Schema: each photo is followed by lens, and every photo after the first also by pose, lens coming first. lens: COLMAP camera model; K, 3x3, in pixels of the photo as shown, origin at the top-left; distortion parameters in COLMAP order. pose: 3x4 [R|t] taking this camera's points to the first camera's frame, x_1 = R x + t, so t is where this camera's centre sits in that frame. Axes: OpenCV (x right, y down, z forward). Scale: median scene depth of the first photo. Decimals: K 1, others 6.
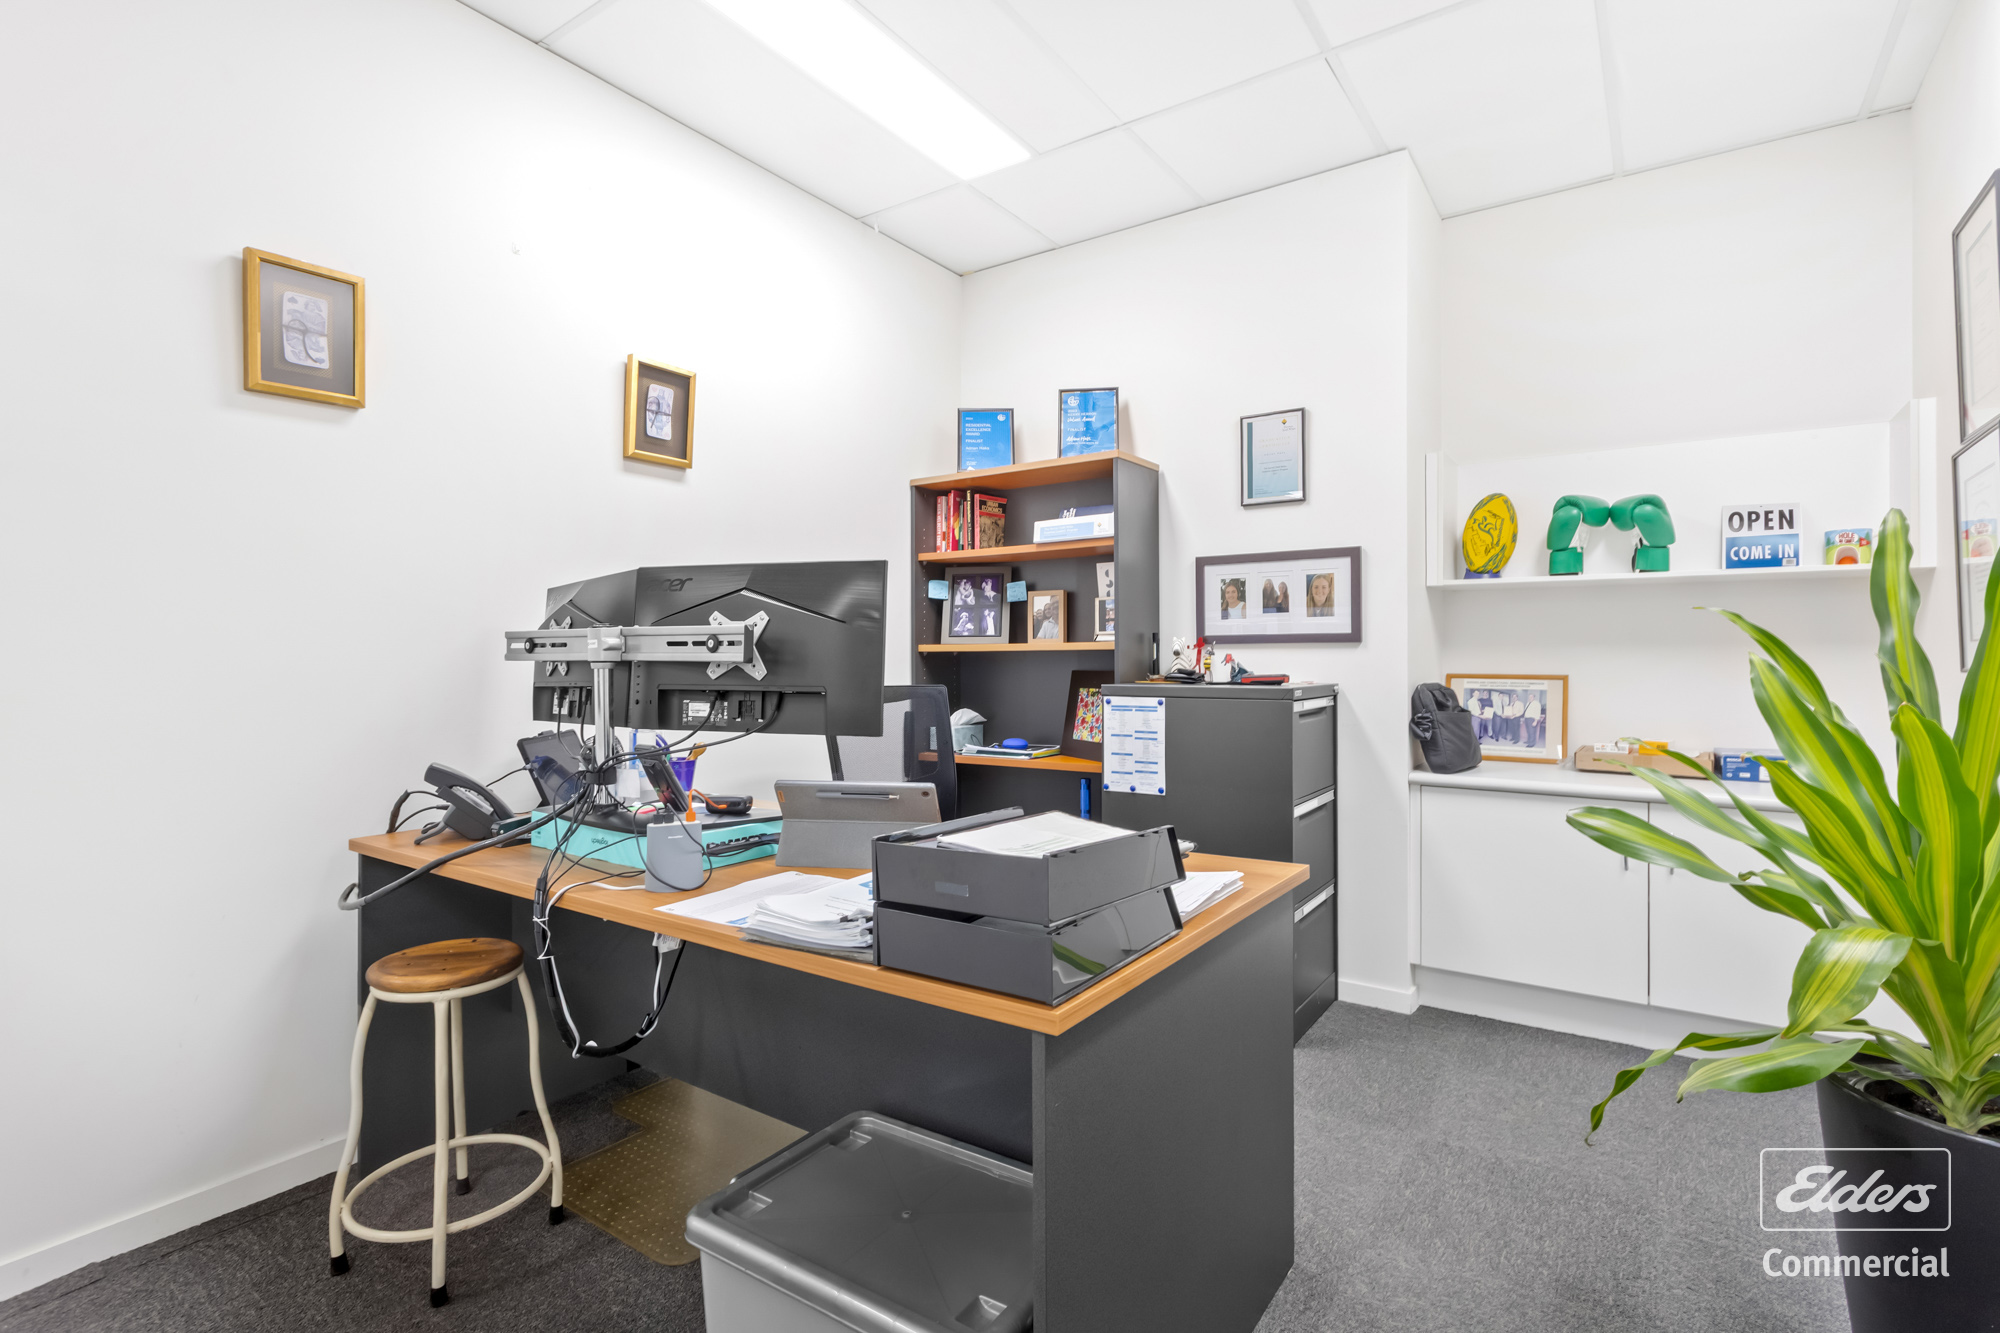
lens RADIAL K [[958.6, 0, 999.5], [0, 958.6, 653.3], [0, 0, 1]] dist [0.014044, 0.000011]
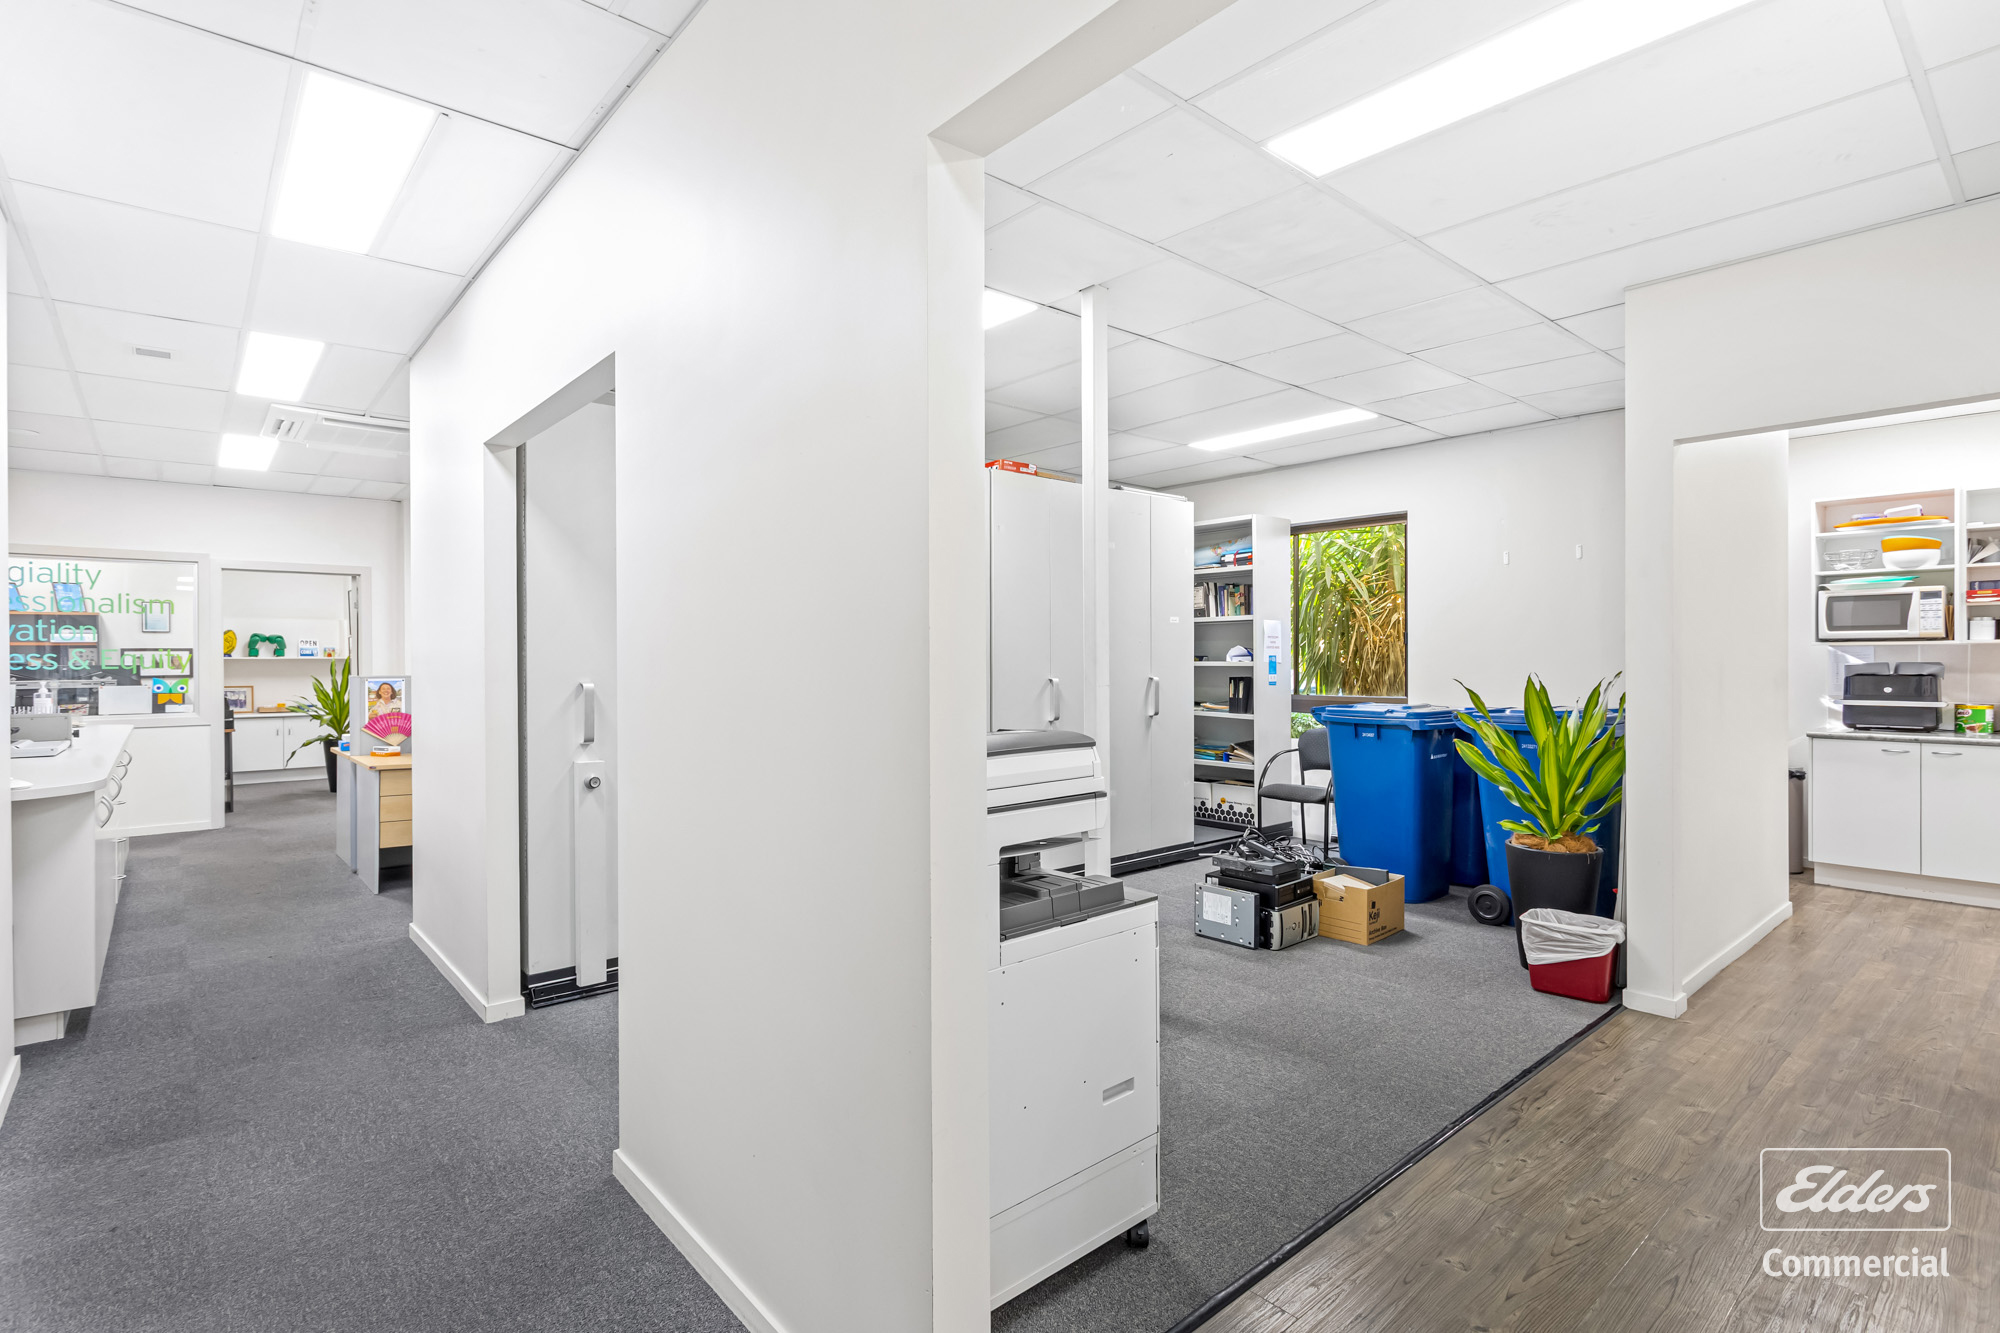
lens RADIAL K [[958.6, 0, 993.8], [0, 958.6, 660.5], [0, 0, 1]] dist [0.014044, 0.000011]
pose [[0.257854, 0.005250, 0.966170, -2.016289], [-0.002462, 0.999986, -0.004777, -0.058459], [-0.966181, -0.001147, 0.257863, -2.378551]]
